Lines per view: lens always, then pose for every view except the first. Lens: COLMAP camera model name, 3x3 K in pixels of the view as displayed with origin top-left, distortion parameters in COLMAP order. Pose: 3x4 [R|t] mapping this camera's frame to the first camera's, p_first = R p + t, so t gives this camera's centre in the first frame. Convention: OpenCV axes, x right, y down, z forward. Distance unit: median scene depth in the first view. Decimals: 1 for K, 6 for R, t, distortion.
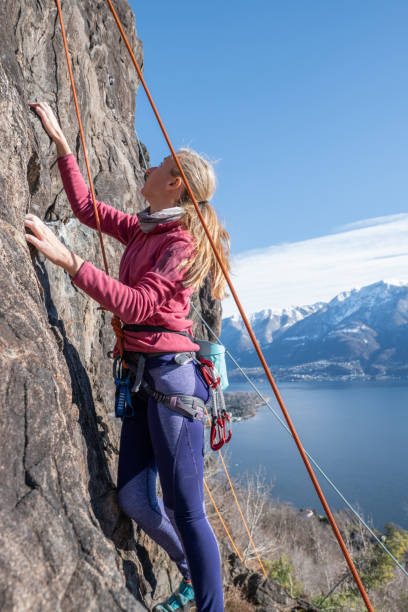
lens RADIAL K [[419.0, 0, 204.0], [0, 419.0, 306.0], [0, 0, 1]] dist [-0.000151, -0.005084]
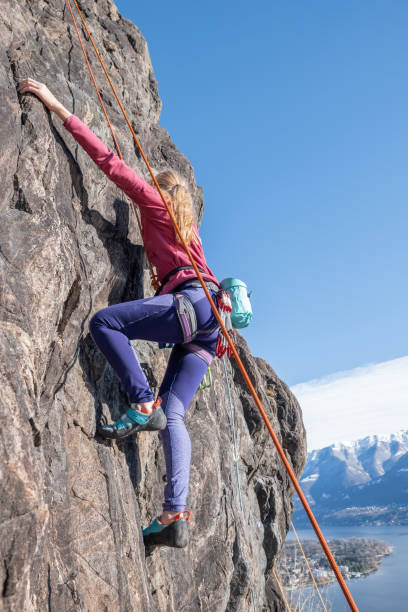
lens RADIAL K [[423.2, 0, 206.1], [0, 423.2, 307.3], [0, 0, 1]] dist [0.008947, -0.004480]
pose [[0.977205, -0.102484, -0.185922, 0.083170], [0.043646, 0.954041, -0.296482, 0.039067], [0.207762, 0.281609, 0.936766, 0.030768]]
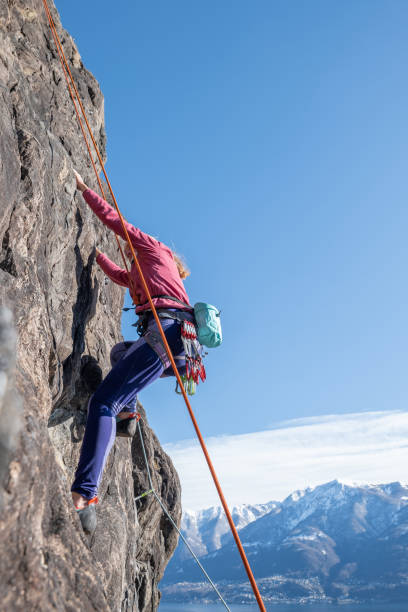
lens RADIAL K [[423.2, 0, 206.1], [0, 423.2, 307.3], [0, 0, 1]] dist [0.008947, -0.004480]
pose [[0.990599, 0.098025, 0.095415, -0.094248], [-0.049710, 0.907768, -0.416517, -0.036788], [-0.127444, 0.407858, 0.904107, -0.022088]]
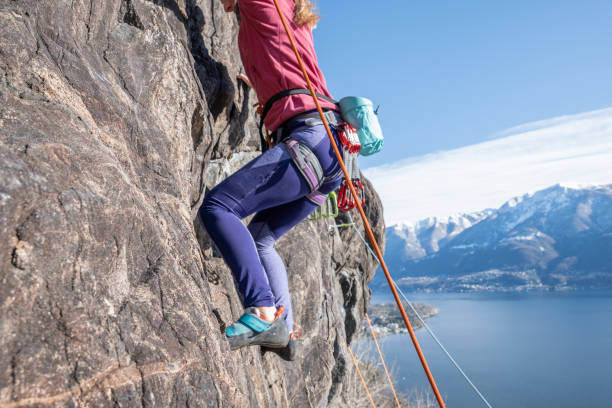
lens RADIAL K [[418.7, 0, 309.3], [0, 418.7, 202.3], [0, 0, 1]] dist [0.003619, 0.003664]
pose [[0.990666, -0.023957, -0.134191, -0.000590], [0.019828, 0.999291, -0.032019, -0.057205], [0.134862, 0.029059, 0.990438, 0.013379]]
